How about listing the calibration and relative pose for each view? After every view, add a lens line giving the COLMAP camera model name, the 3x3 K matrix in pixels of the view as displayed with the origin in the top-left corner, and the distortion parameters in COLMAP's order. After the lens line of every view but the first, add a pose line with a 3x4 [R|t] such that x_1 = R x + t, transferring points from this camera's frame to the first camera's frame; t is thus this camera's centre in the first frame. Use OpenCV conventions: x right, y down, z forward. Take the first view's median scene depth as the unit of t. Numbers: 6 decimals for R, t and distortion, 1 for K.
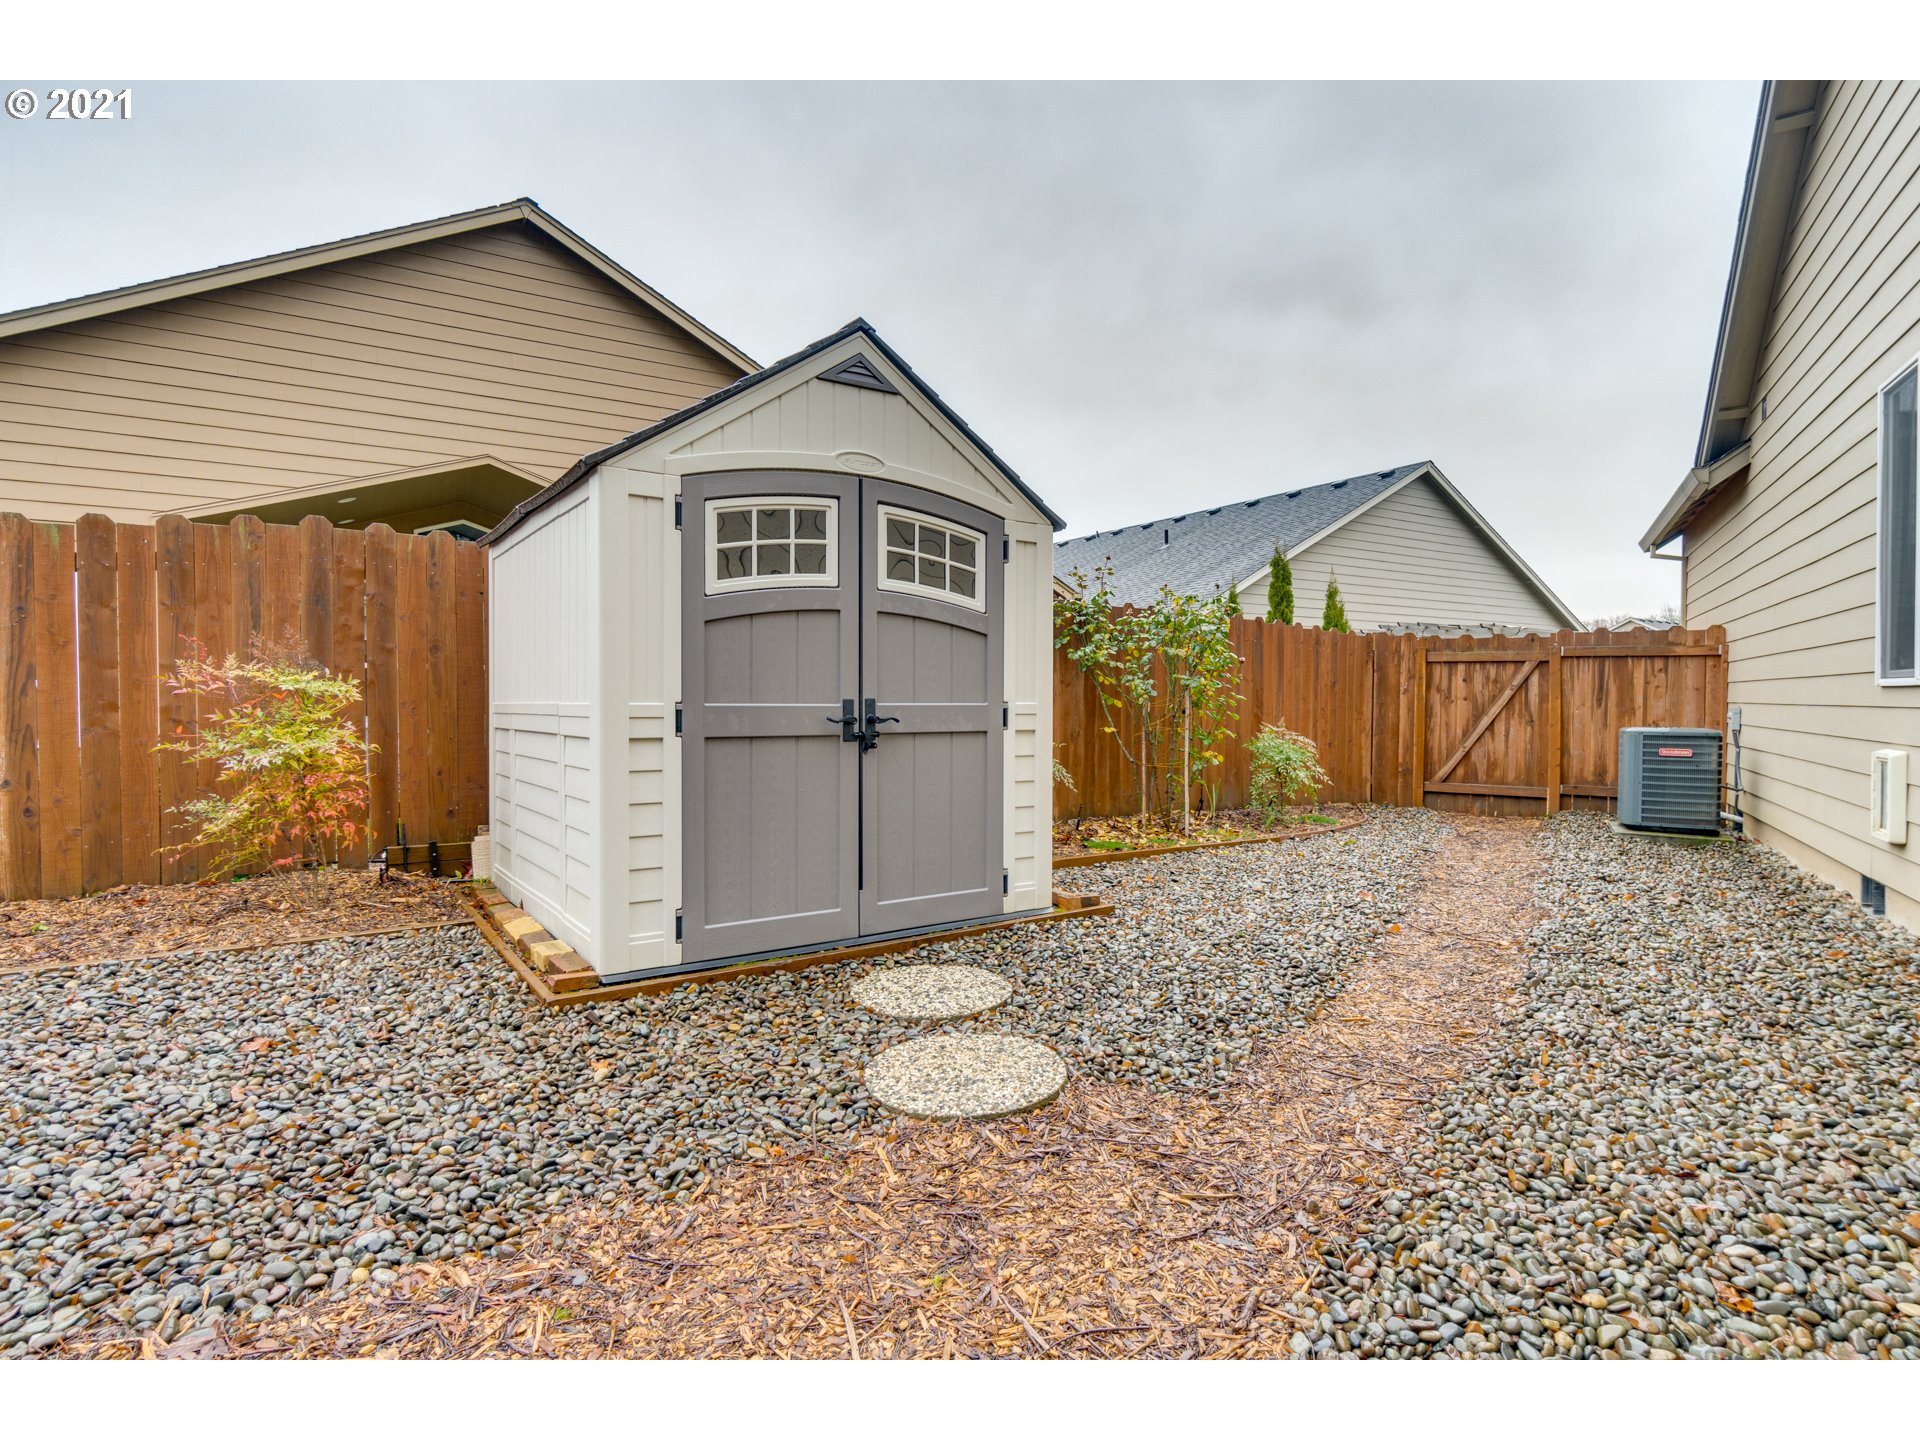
lens RADIAL K [[1001.1, 0, 960.8], [0, 1001.1, 720.3], [0, 0, 1]] dist [0.000183, 0.002743]
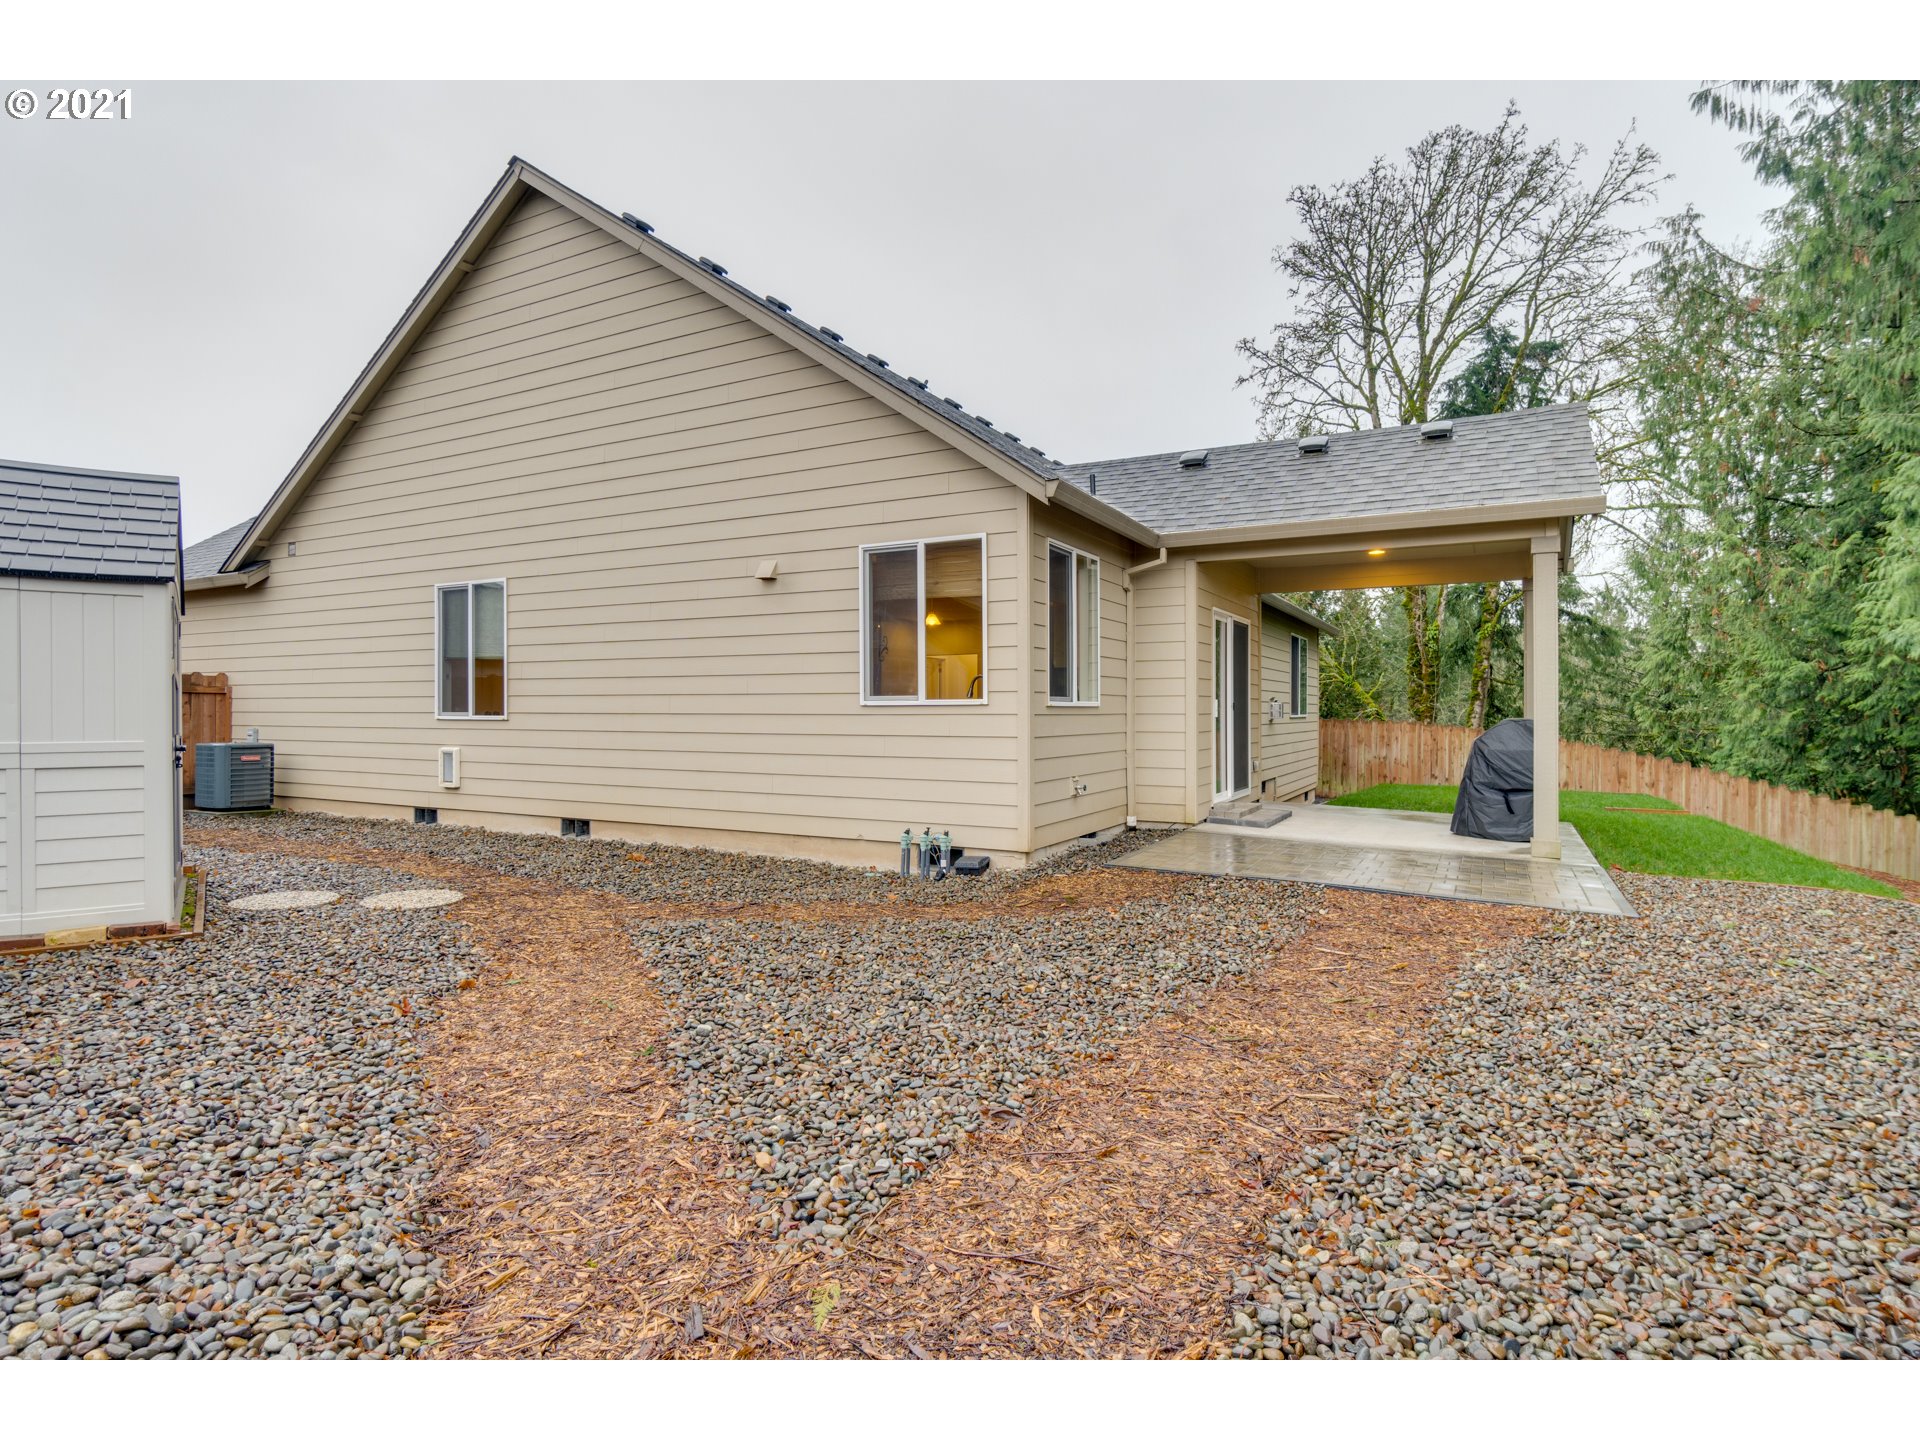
lens RADIAL K [[1001.1, 0, 957.2], [0, 1001.1, 719.4], [0, 0, 1]] dist [0.000183, 0.002743]
pose [[-0.022111, -0.003417, 0.999750, -0.865793], [0.021069, 0.999770, 0.003883, -0.010782], [-0.999533, 0.021150, -0.022034, -0.064447]]
